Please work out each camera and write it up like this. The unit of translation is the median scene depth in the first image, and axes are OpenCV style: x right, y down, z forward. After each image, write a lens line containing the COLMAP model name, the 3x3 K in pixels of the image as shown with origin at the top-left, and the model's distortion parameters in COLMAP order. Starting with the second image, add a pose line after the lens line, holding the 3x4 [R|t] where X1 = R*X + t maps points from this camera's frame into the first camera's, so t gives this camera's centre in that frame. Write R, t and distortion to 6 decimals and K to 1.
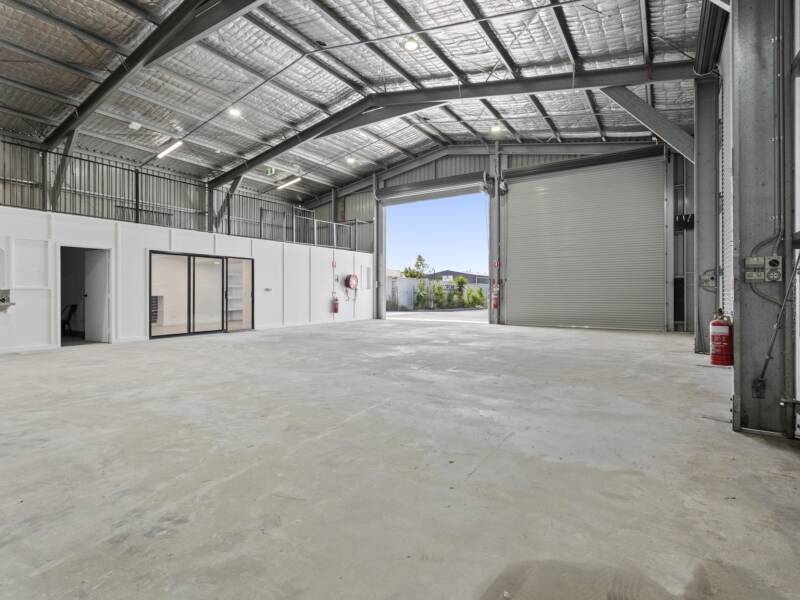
lens RADIAL K [[414.2, 0, 394.8], [0, 414.2, 300.4], [0, 0, 1]] dist [-0.002923, -0.001715]
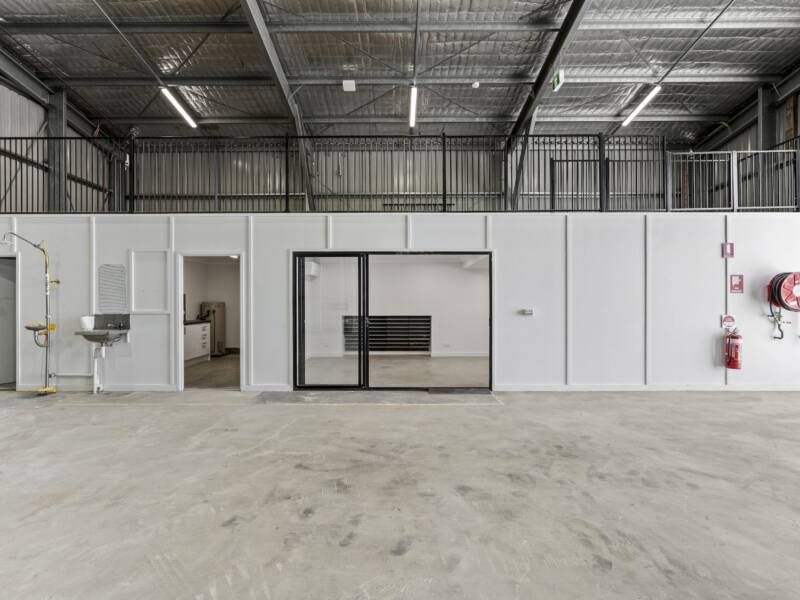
lens RADIAL K [[414.2, 0, 394.8], [0, 414.2, 300.4], [0, 0, 1]] dist [-0.002923, -0.001715]
pose [[0.534798, -0.001192, -0.844979, 0.031150], [-0.017204, 0.999776, -0.012298, -0.035042], [0.844804, 0.021114, 0.534658, 0.678532]]
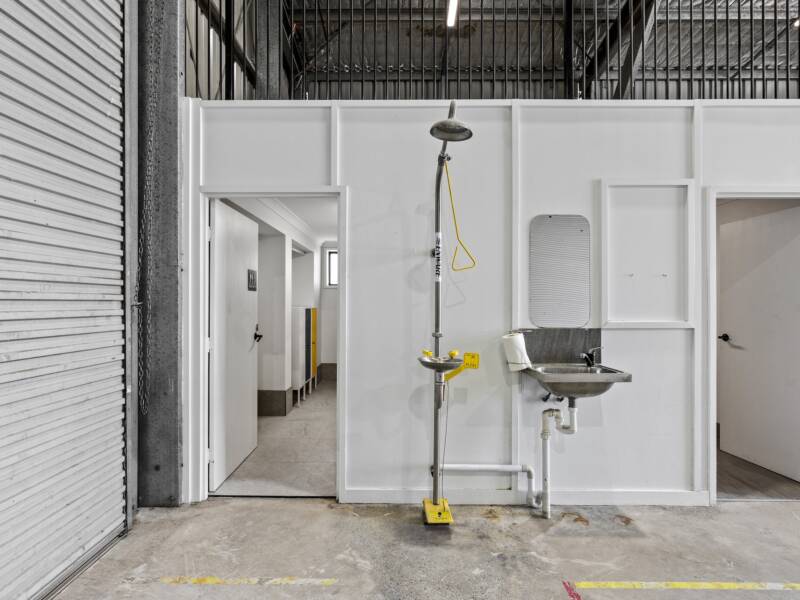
lens RADIAL K [[414.2, 0, 394.8], [0, 414.2, 300.4], [0, 0, 1]] dist [-0.002923, -0.001715]
pose [[0.531014, -0.012717, -0.847268, -0.487983], [-0.020430, 0.999405, -0.027805, -0.024503], [0.847117, 0.032075, 0.530438, 0.442649]]
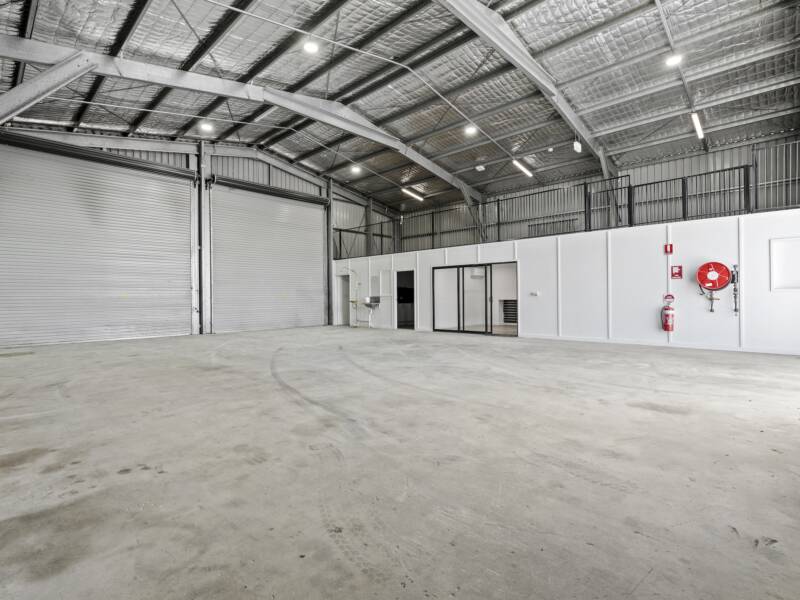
lens RADIAL K [[414.2, 0, 394.8], [0, 414.2, 300.4], [0, 0, 1]] dist [-0.002923, -0.001715]
pose [[-0.200410, 0.004885, -0.979700, 0.687492], [-0.015788, 0.999842, 0.008215, -0.016247], [0.979585, 0.017114, -0.200301, 0.994278]]
